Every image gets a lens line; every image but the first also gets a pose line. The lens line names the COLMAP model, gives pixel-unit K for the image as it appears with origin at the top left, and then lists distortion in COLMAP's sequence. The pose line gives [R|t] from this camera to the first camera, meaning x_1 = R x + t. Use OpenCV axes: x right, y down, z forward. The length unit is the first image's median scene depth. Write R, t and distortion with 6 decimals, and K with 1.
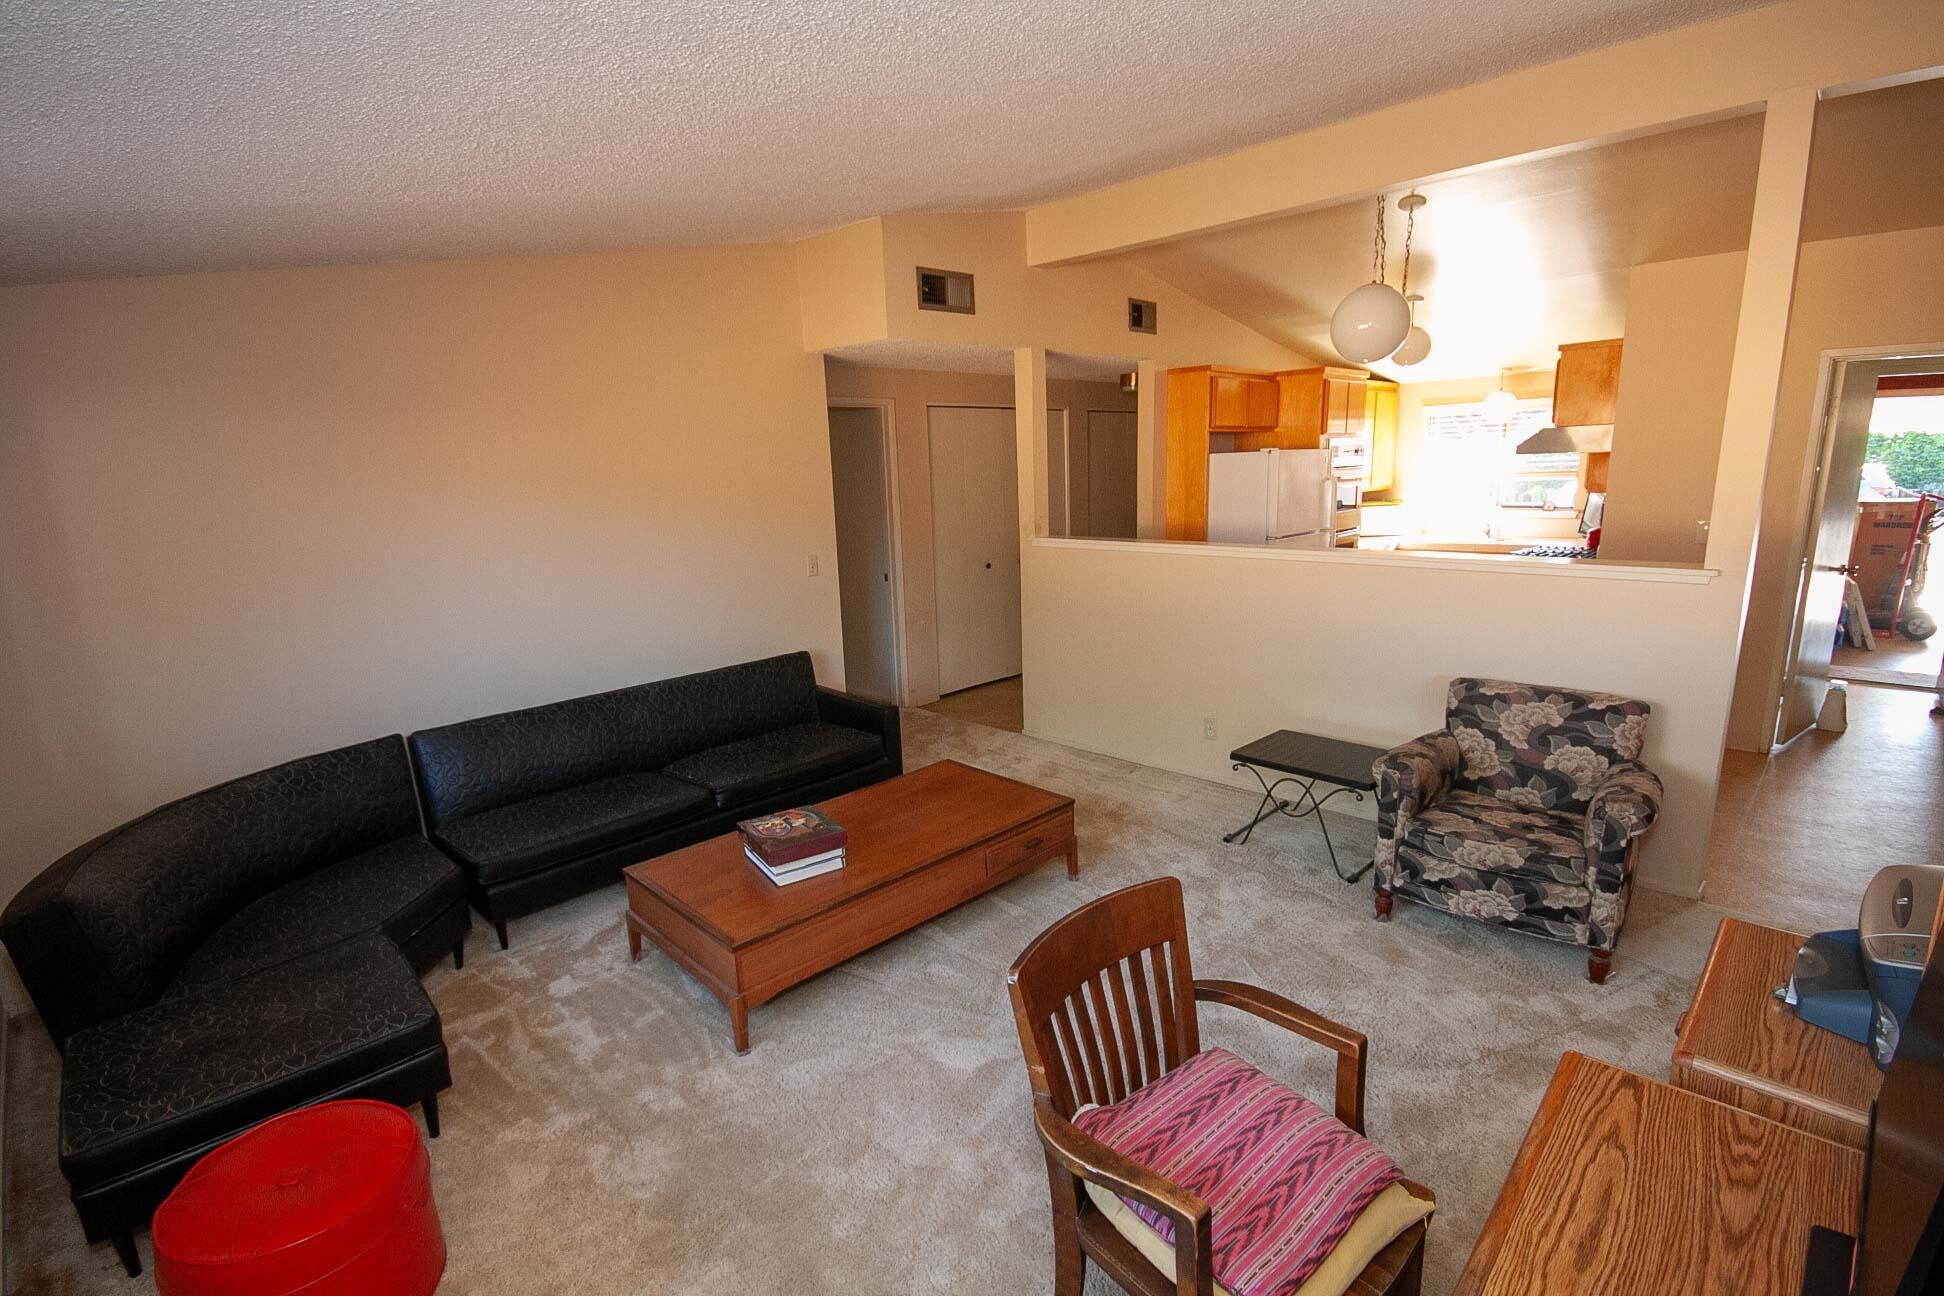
lens RADIAL K [[907.6, 0, 965.4], [0, 907.6, 654.0], [0, 0, 1]] dist [-0.005495, -0.001827]
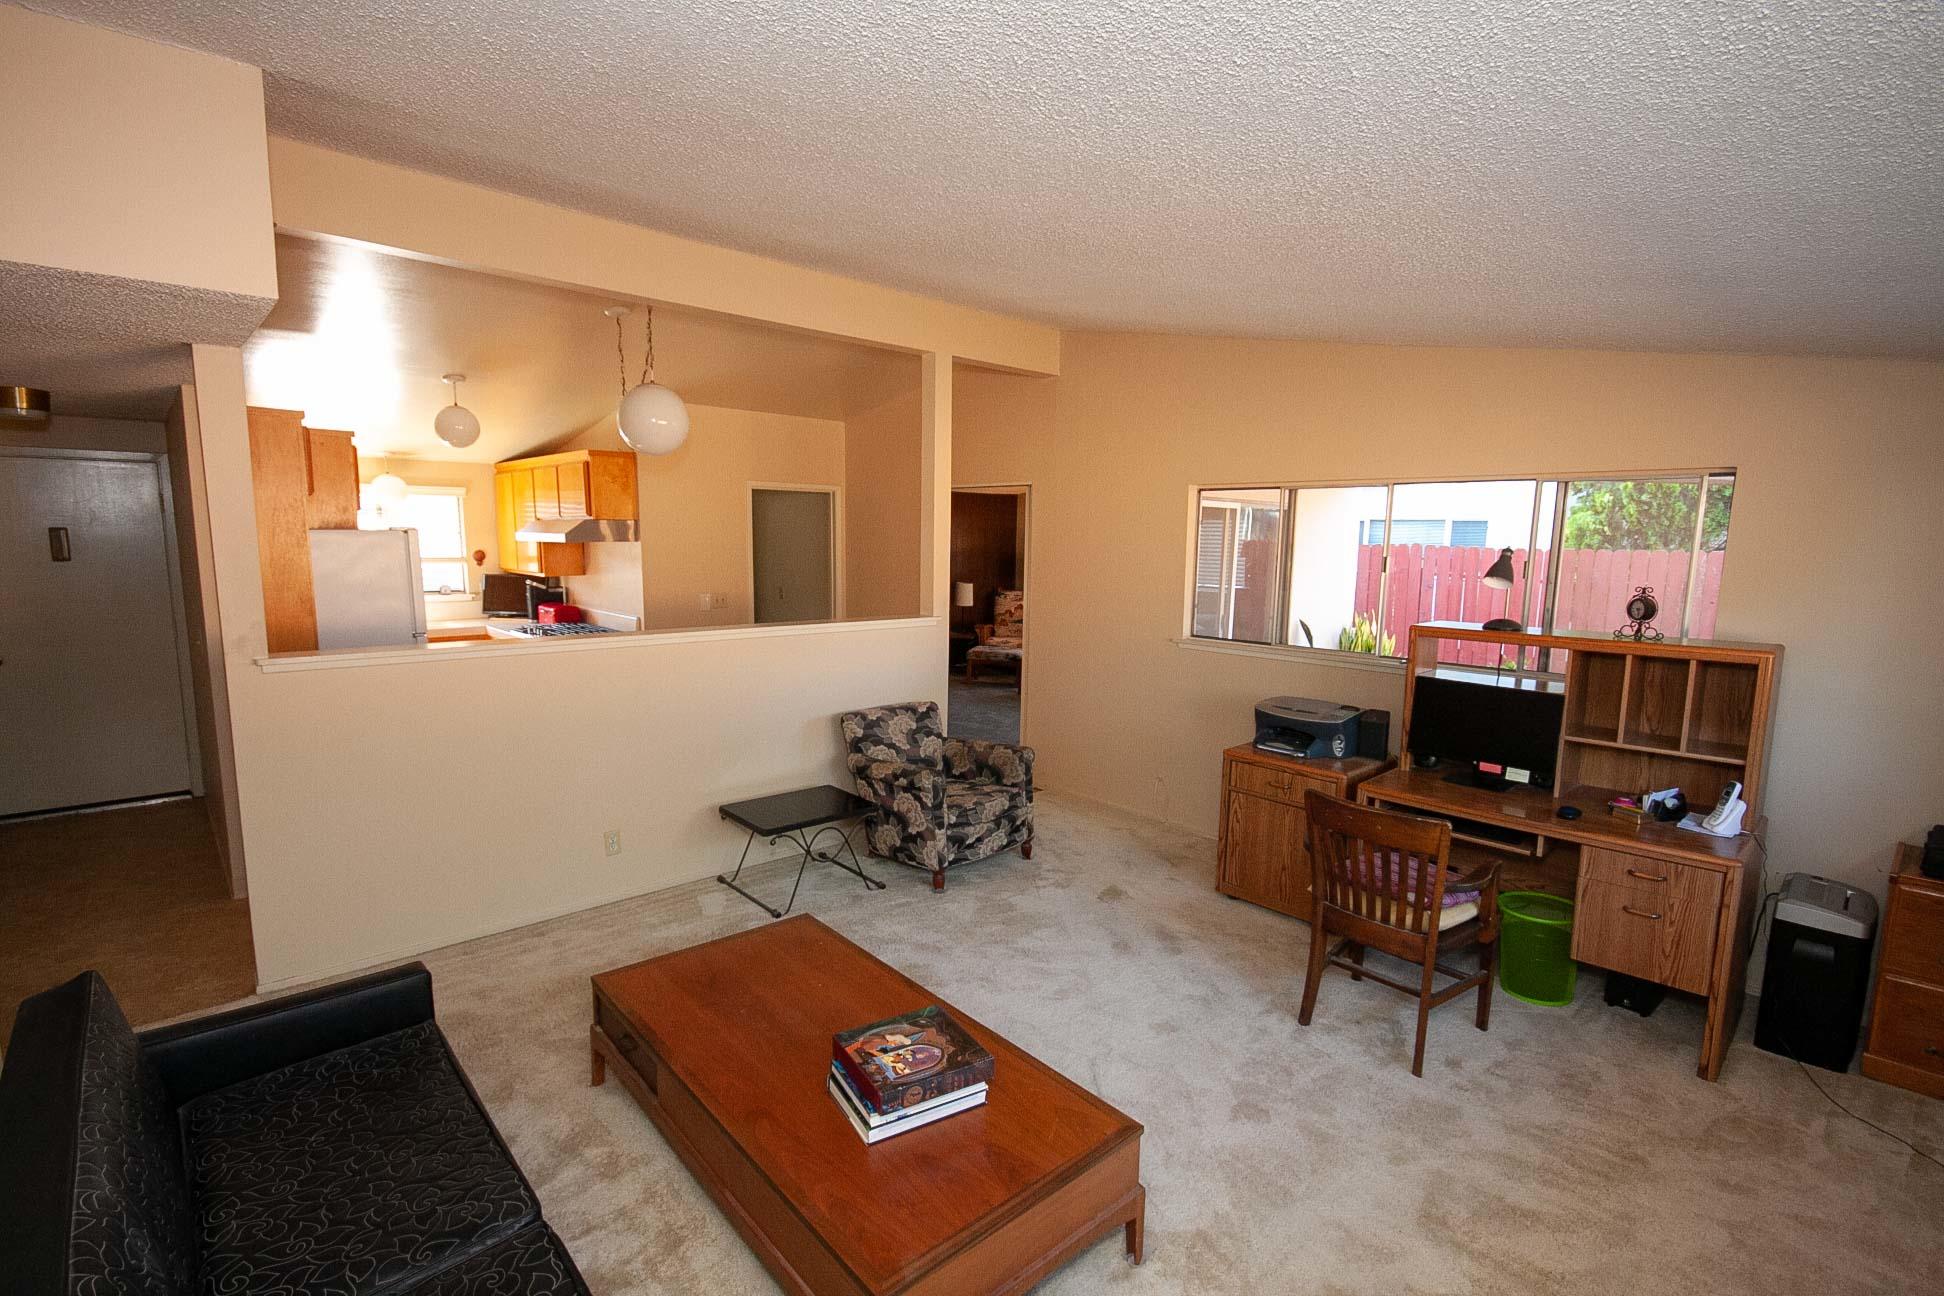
lens RADIAL K [[907.6, 0, 974.3], [0, 907.6, 654.5], [0, 0, 1]] dist [-0.005495, -0.001827]
pose [[0.048128, -0.098960, 0.993927, -0.856235], [0.197568, 0.976363, 0.087644, -0.157687], [-0.979107, 0.192150, 0.066542, 0.843969]]
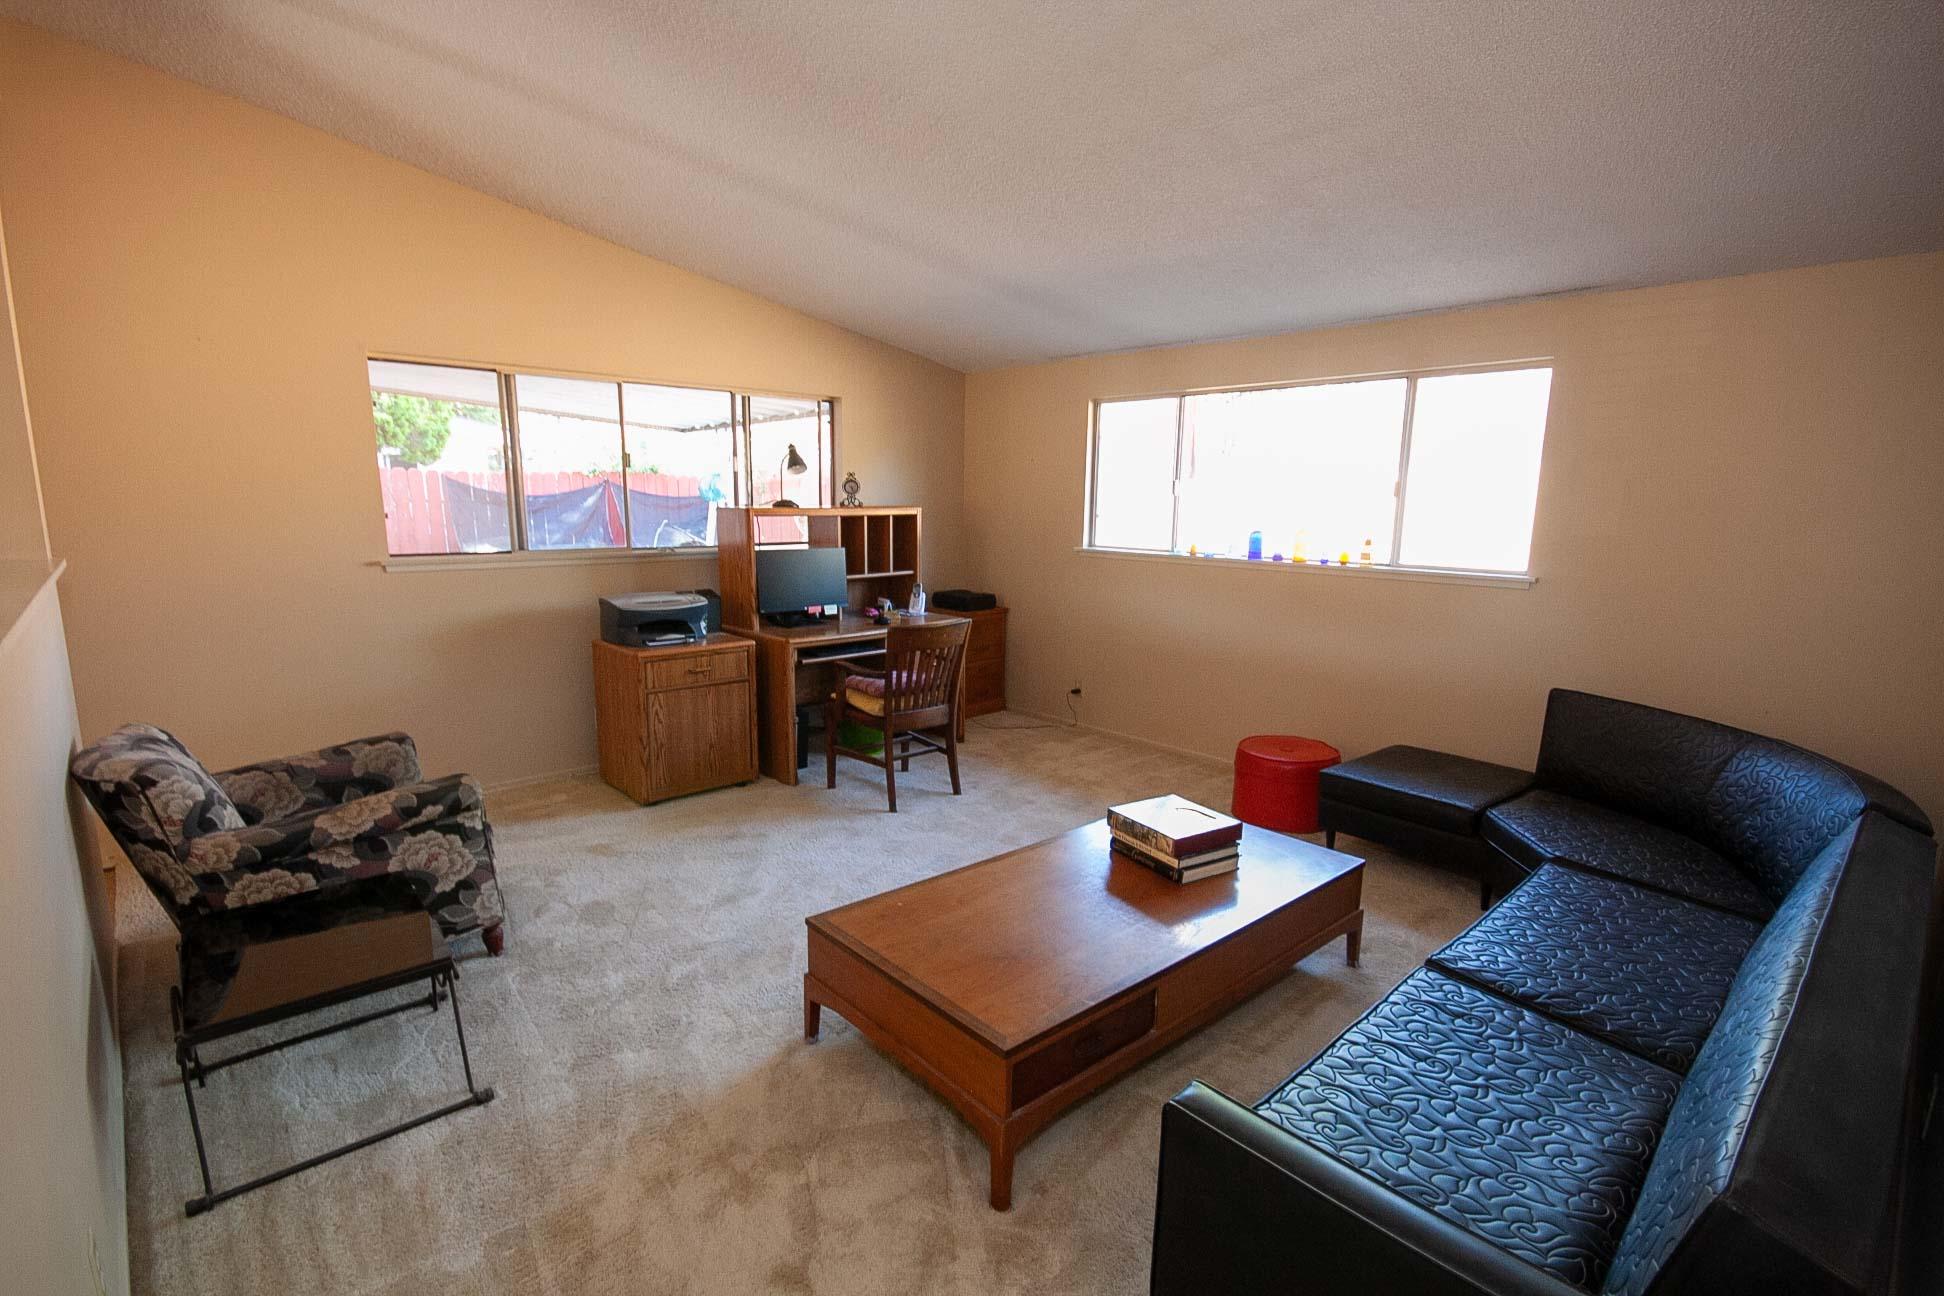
lens RADIAL K [[907.6, 0, 985.0], [0, 907.6, 661.8], [0, 0, 1]] dist [-0.005495, -0.001827]
pose [[-0.999367, 0.014137, 0.032650, -0.019984], [0.025649, 0.922257, 0.385725, -0.298767], [-0.024659, 0.386319, -0.922036, 1.784684]]
